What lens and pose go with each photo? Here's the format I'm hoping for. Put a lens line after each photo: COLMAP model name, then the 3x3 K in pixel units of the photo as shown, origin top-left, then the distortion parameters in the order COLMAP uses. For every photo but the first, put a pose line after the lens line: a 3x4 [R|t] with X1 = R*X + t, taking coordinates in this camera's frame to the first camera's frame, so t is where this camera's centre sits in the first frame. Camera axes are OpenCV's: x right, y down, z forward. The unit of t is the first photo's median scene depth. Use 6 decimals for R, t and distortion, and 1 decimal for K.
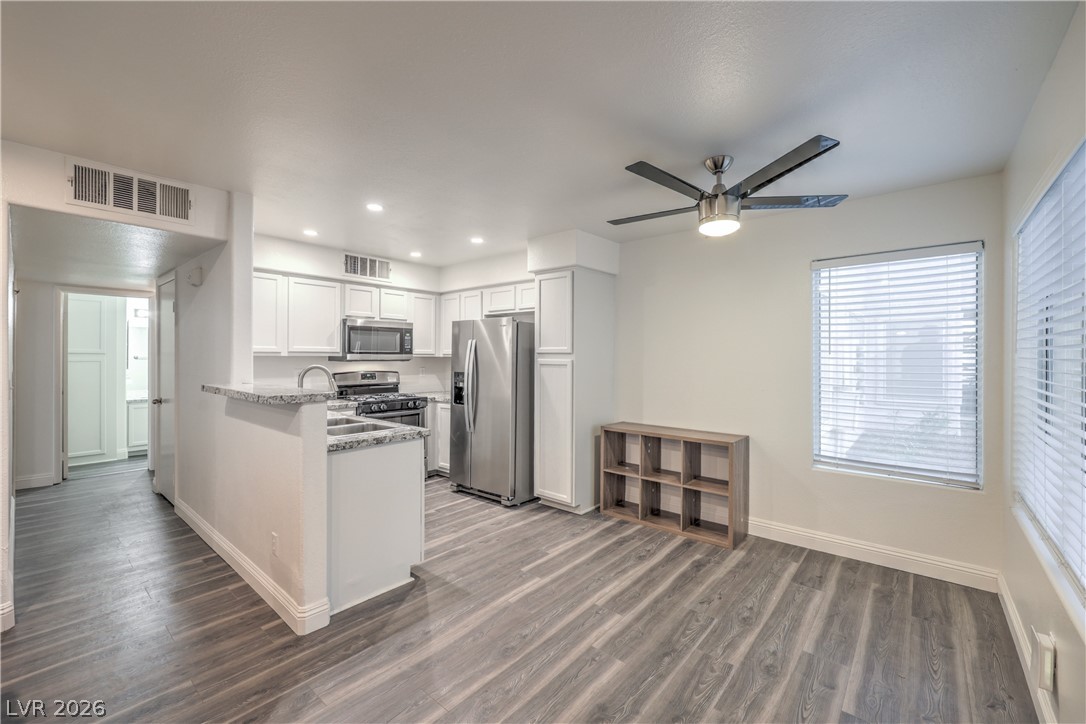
lens RADIAL K [[446.6, 0, 543.8], [0, 446.6, 358.0], [0, 0, 1]] dist [0.000758, -0.000059]
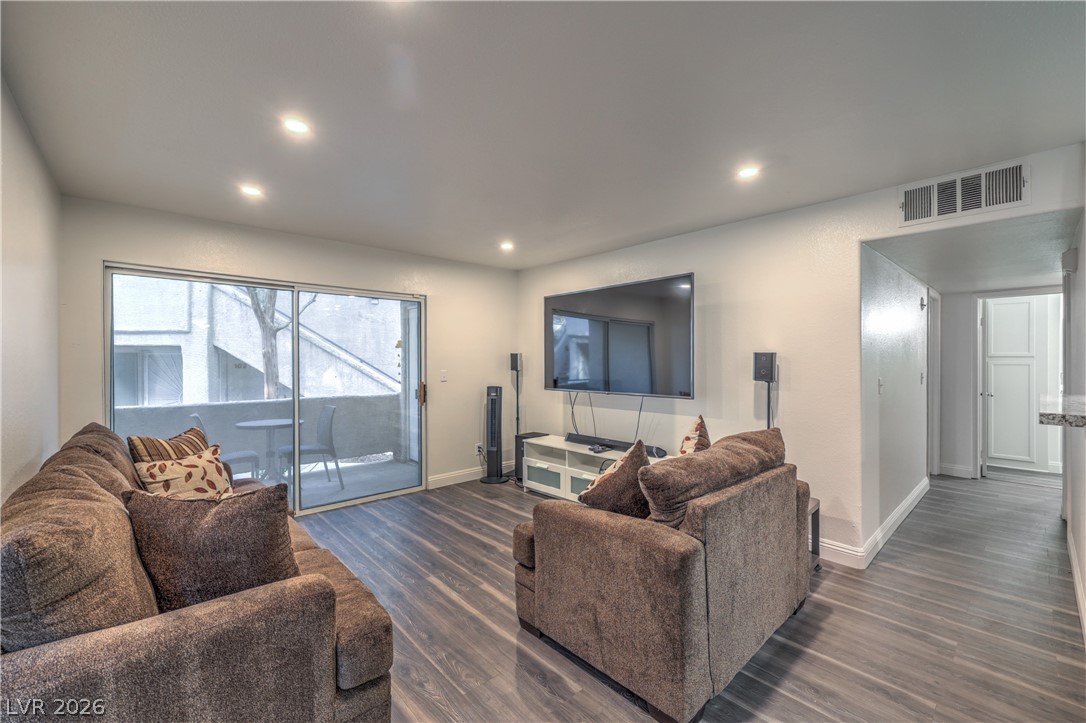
lens RADIAL K [[444.9, 0, 552.7], [0, 444.9, 362.0], [0, 0, 1]] dist [0.000007, -0.000133]
pose [[-0.113512, 0.002894, -0.993532, 0.135302], [-0.002632, 0.999991, 0.003213, 0.000916], [0.993533, 0.002980, -0.113504, 0.180045]]
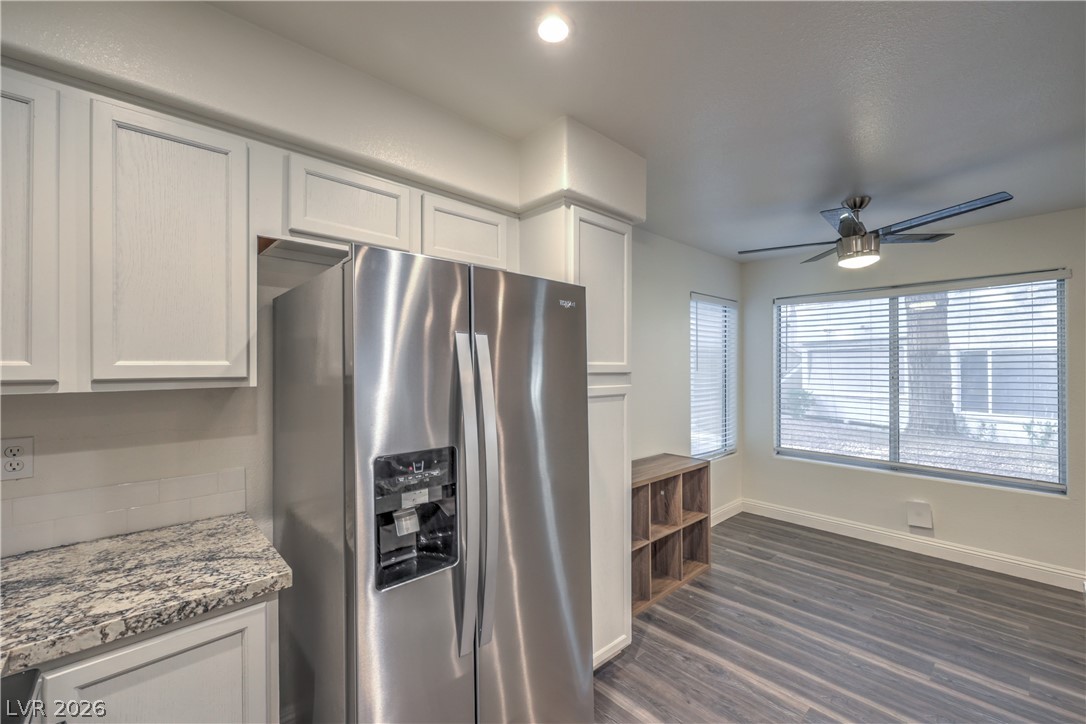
lens RADIAL K [[443.5, 0, 542.8], [0, 443.5, 364.8], [0, 0, 1]] dist [-0.001420, -0.000478]
pose [[0.119149, 0.000632, 0.992876, -0.604846], [0.004851, 0.999987, -0.001219, -0.025269], [-0.992865, 0.004961, 0.119144, 1.248782]]
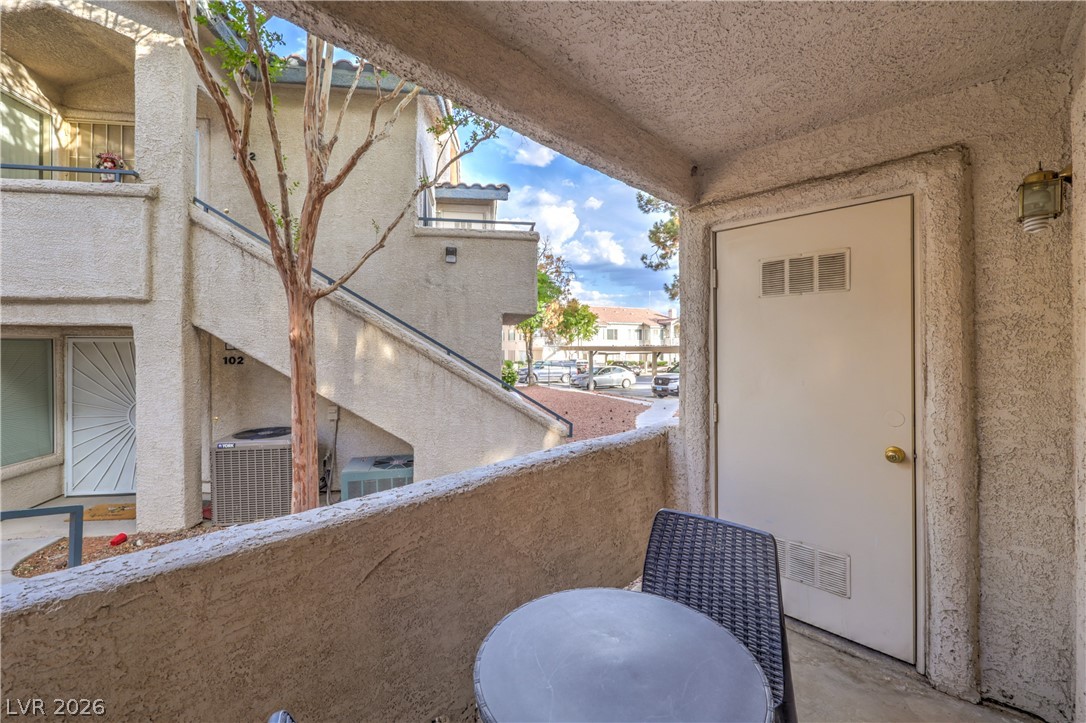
lens RADIAL K [[442.7, 0, 543.4], [0, 442.7, 345.4], [0, 0, 1]] dist [0.000940, 0.000196]
pose [[-0.053076, -0.004537, -0.998580, -0.907165], [-0.001211, 0.999989, -0.004479, -0.011739], [0.998590, 0.000972, -0.053081, -0.940610]]
